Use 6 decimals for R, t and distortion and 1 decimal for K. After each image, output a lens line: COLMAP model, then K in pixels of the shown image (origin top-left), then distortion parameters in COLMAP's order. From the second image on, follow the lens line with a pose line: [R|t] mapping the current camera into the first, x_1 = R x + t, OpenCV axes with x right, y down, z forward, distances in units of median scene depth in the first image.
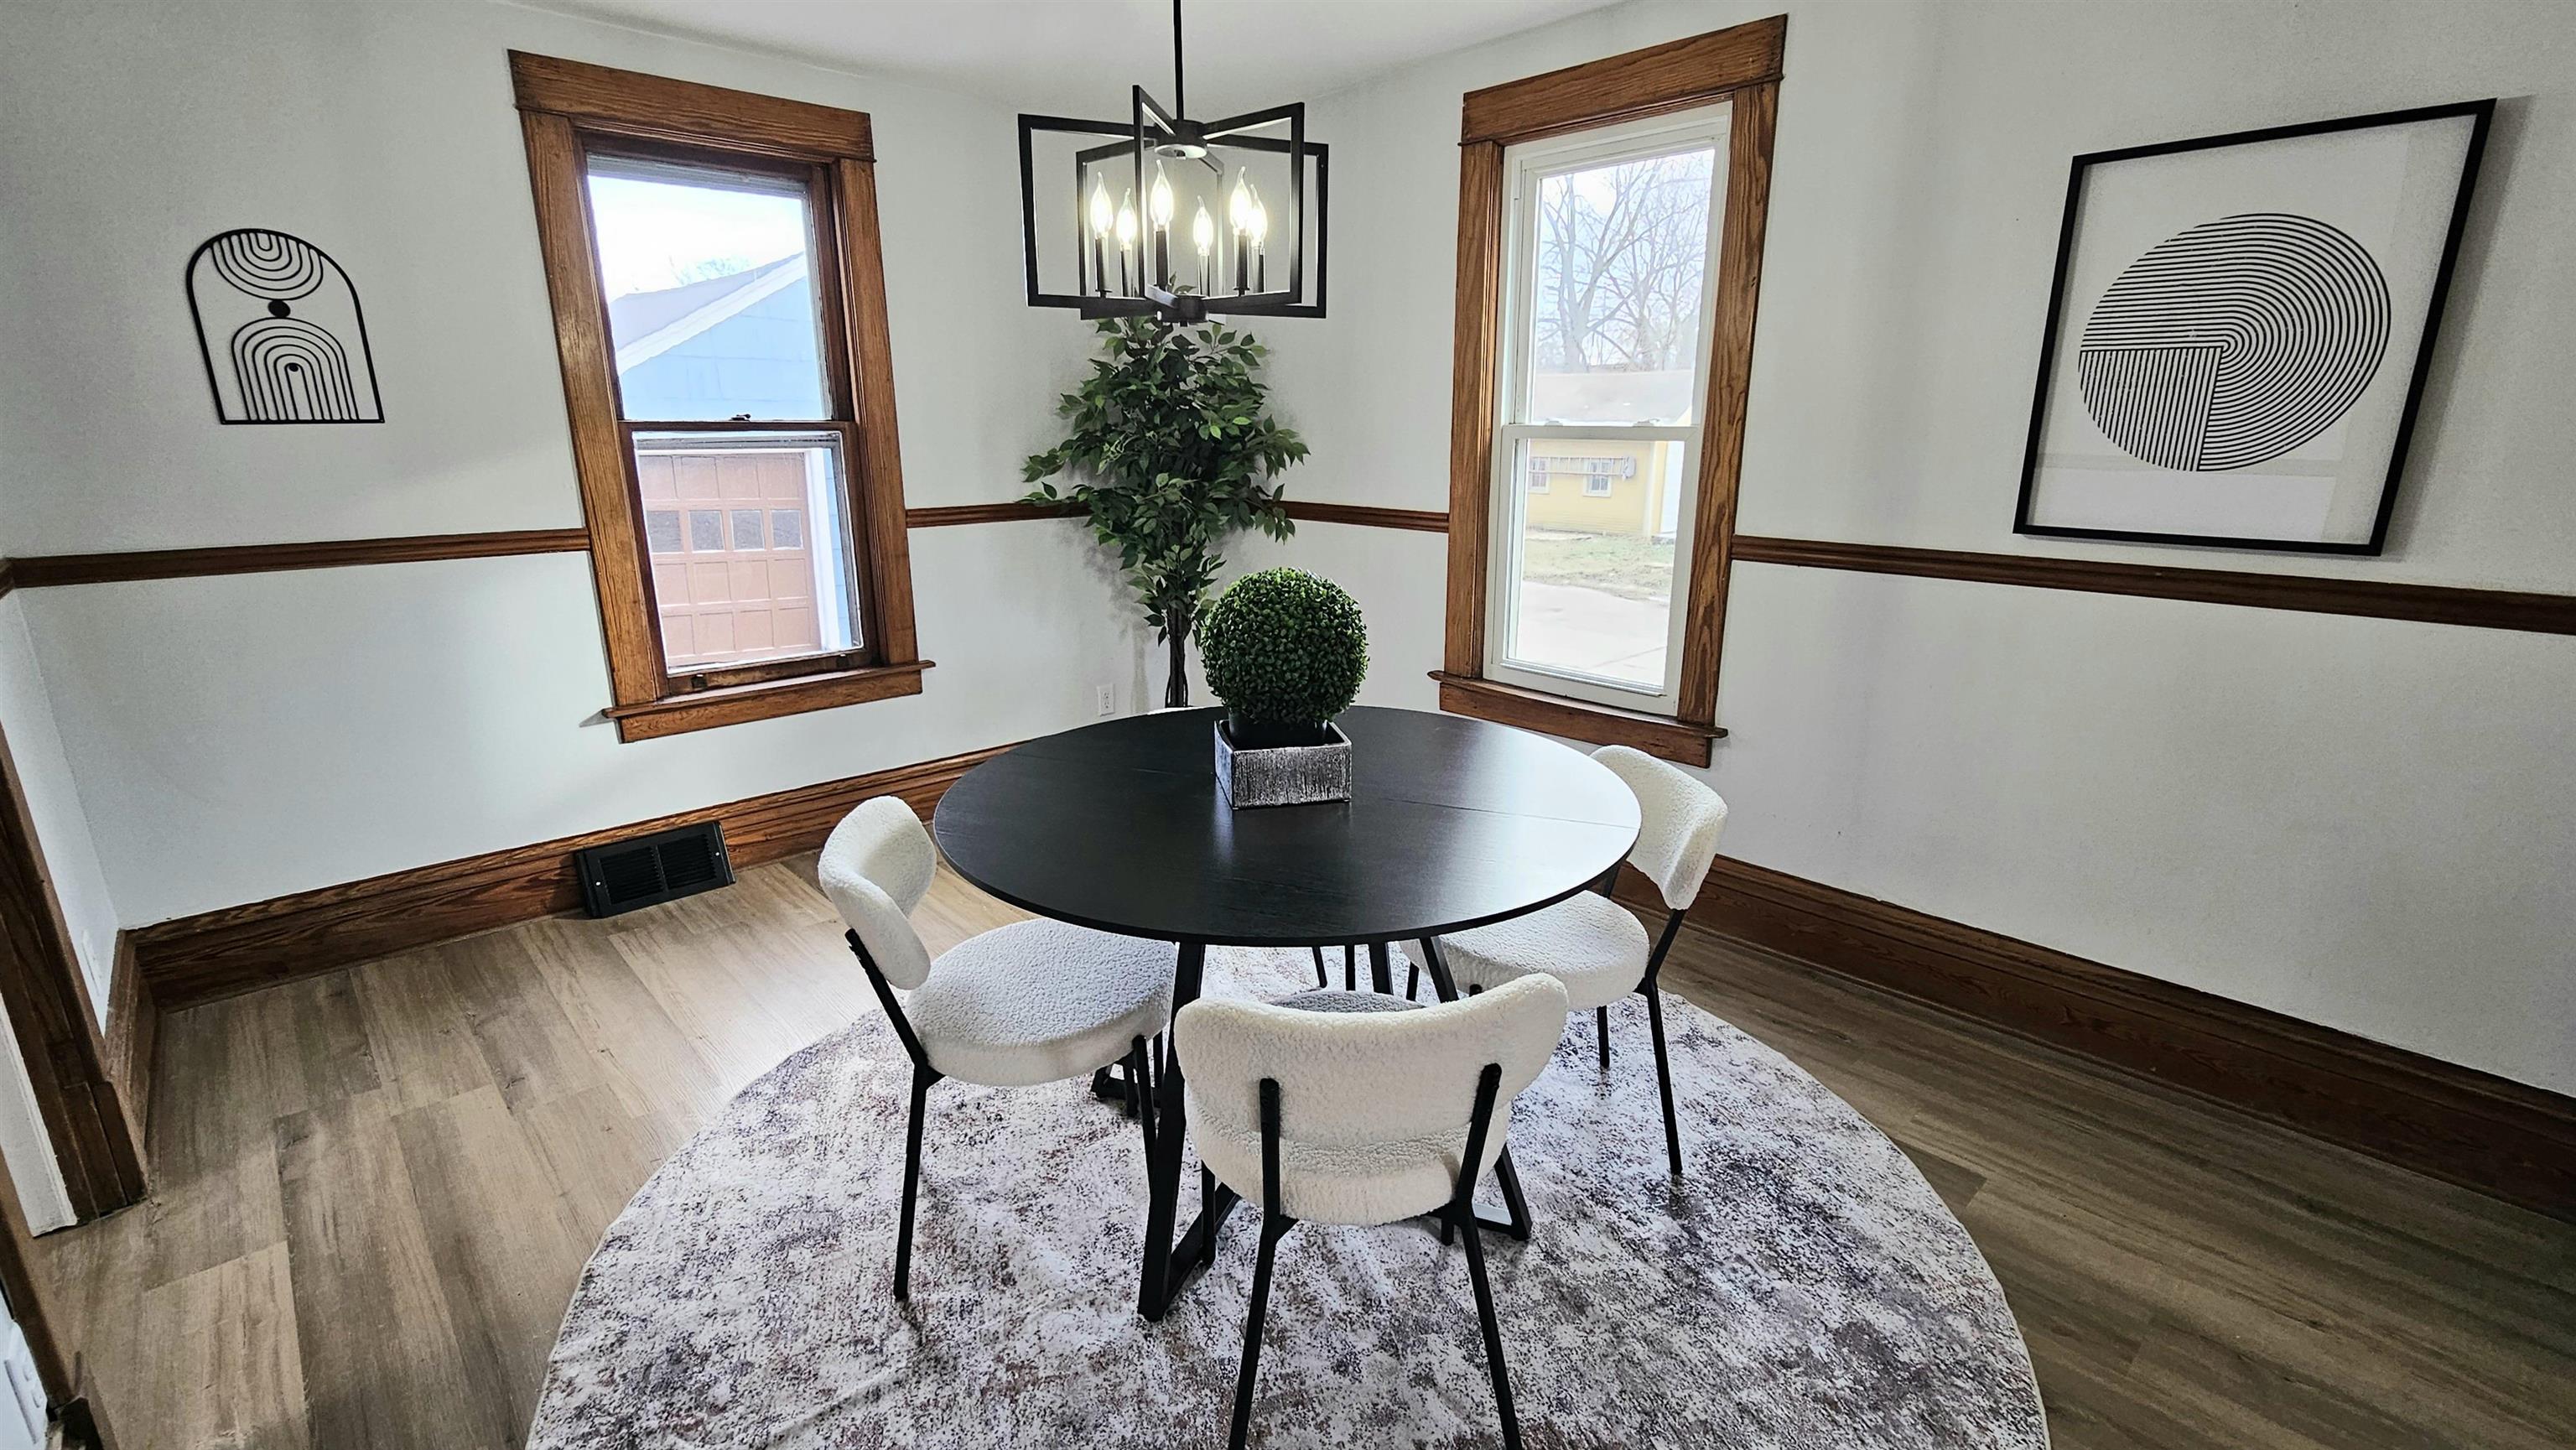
lens RADIAL K [[1144.1, 0, 1289.7], [0, 1144.1, 728.3], [0, 0, 1]] dist [-0.000644, 0.000001]
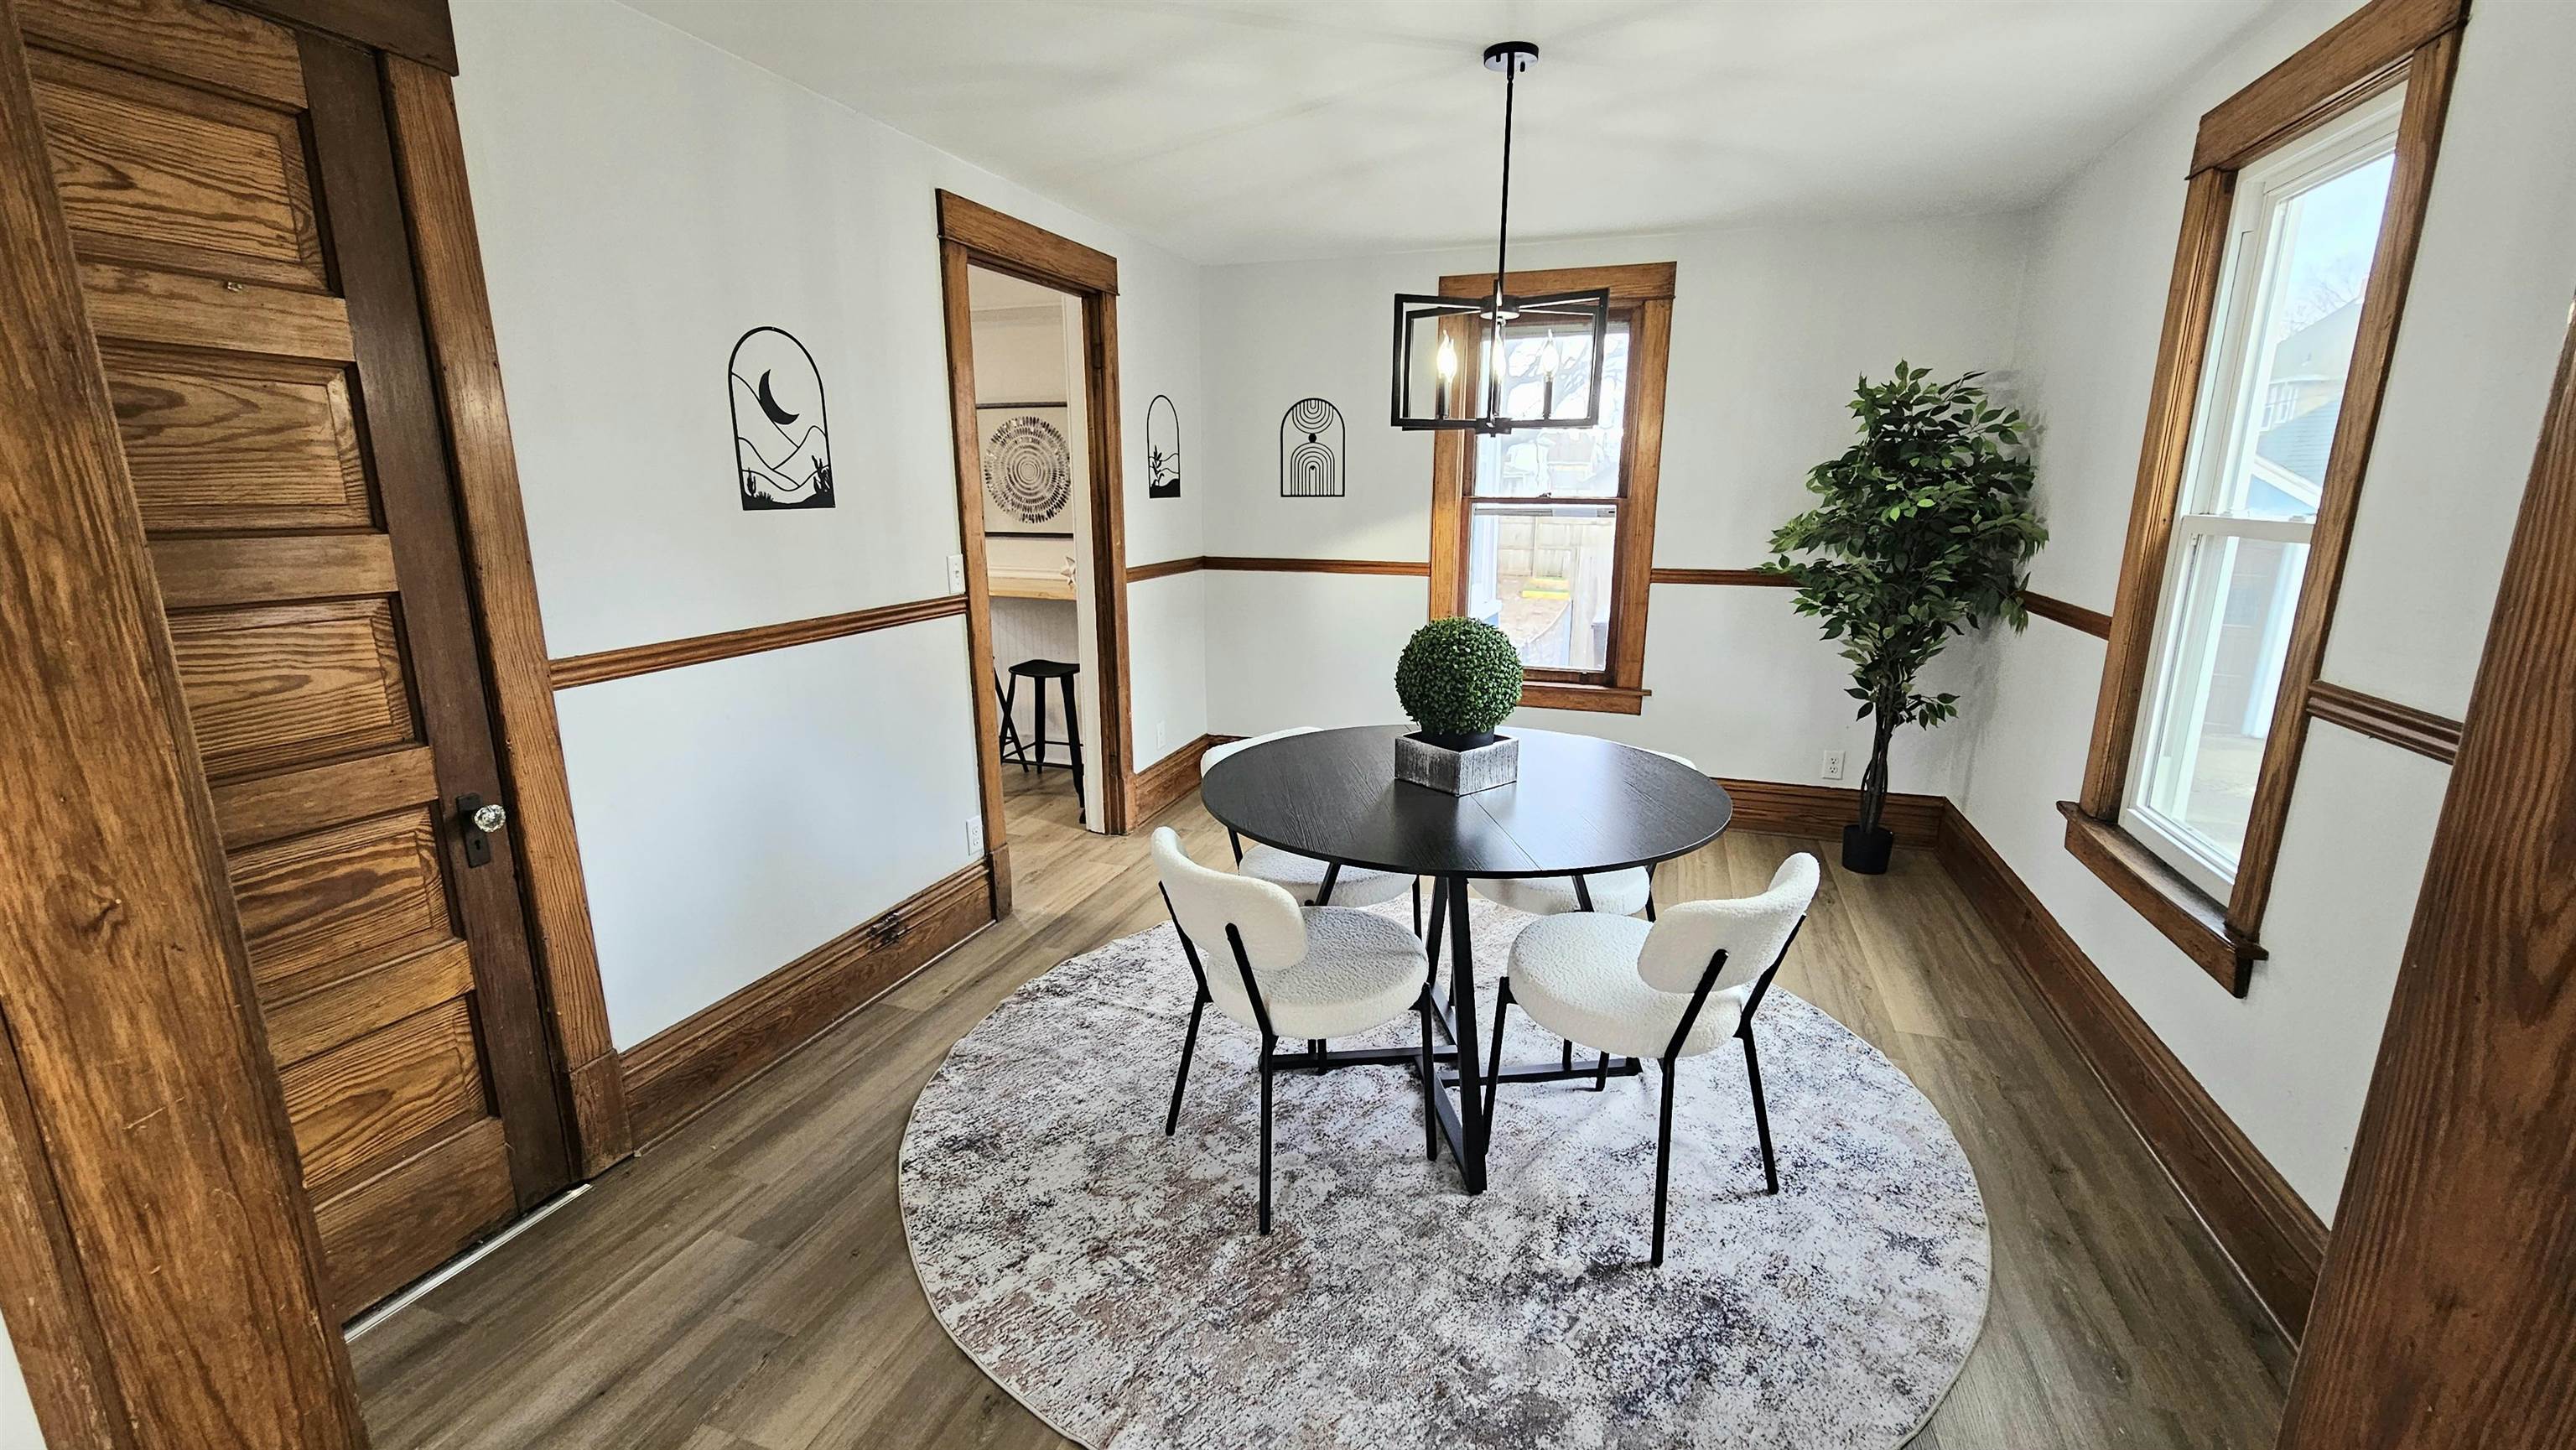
lens RADIAL K [[1053.1, 0, 1290.2], [0, 1053.1, 727.7], [0, 0, 1]] dist [-0.008280, 0.000116]
pose [[0.463275, 0.201946, -0.862899, 0.558095], [-0.232888, 0.967211, 0.101325, -0.051147], [0.855067, 0.154017, 0.495115, 0.129317]]
